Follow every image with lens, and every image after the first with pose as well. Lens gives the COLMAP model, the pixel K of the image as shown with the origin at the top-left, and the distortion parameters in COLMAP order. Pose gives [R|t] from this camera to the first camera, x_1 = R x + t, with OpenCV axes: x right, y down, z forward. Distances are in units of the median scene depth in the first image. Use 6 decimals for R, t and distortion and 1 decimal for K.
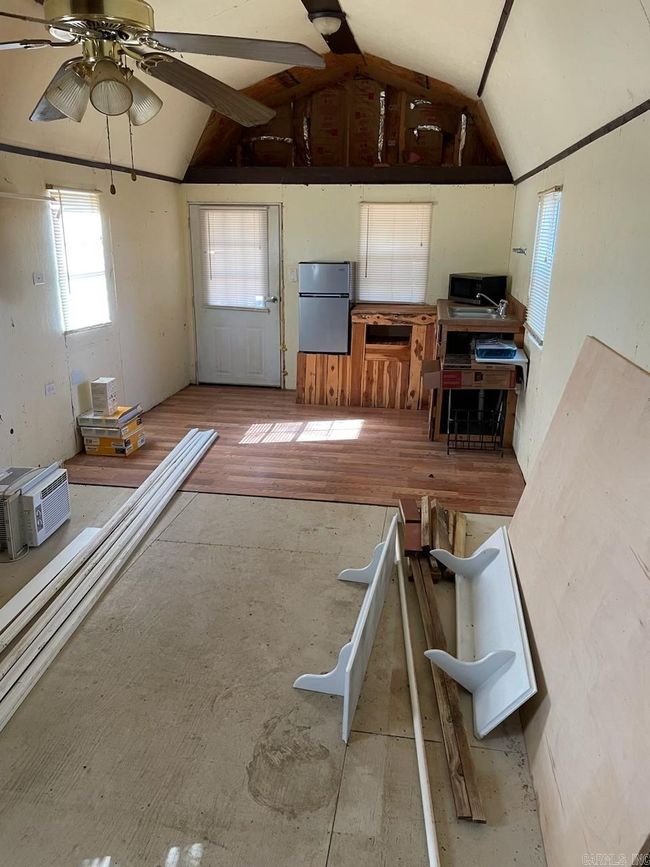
lens RADIAL K [[658.4, 0, 325.0], [0, 658.4, 433.5], [0, 0, 1]] dist [0.142348, -0.189877]
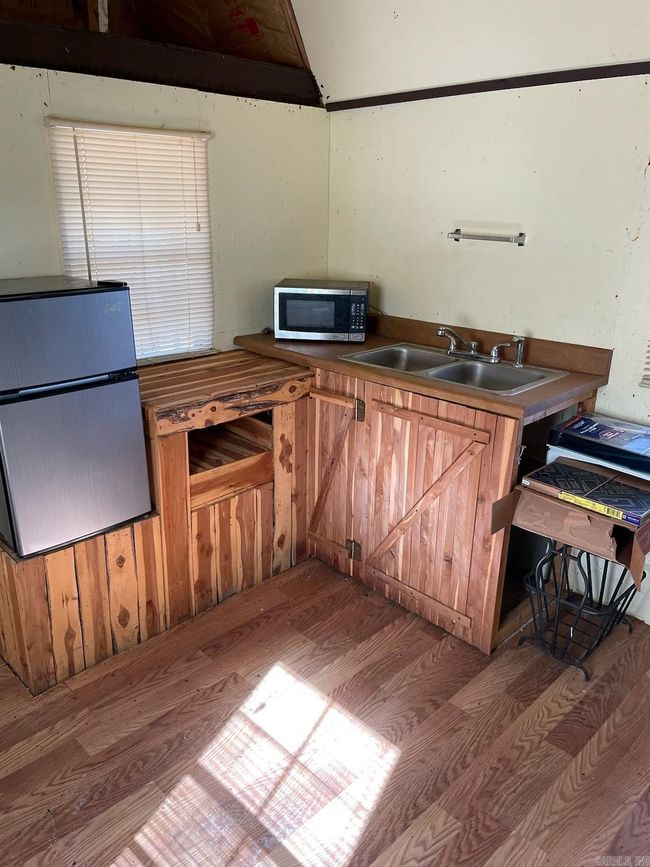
lens RADIAL K [[658.4, 0, 325.0], [0, 658.4, 433.5], [0, 0, 1]] dist [0.142348, -0.189877]
pose [[0.592218, -0.270966, 0.758851, -0.193404], [0.232095, 0.959212, 0.161380, -0.208276], [-0.771628, 0.080554, 0.630953, 0.677287]]
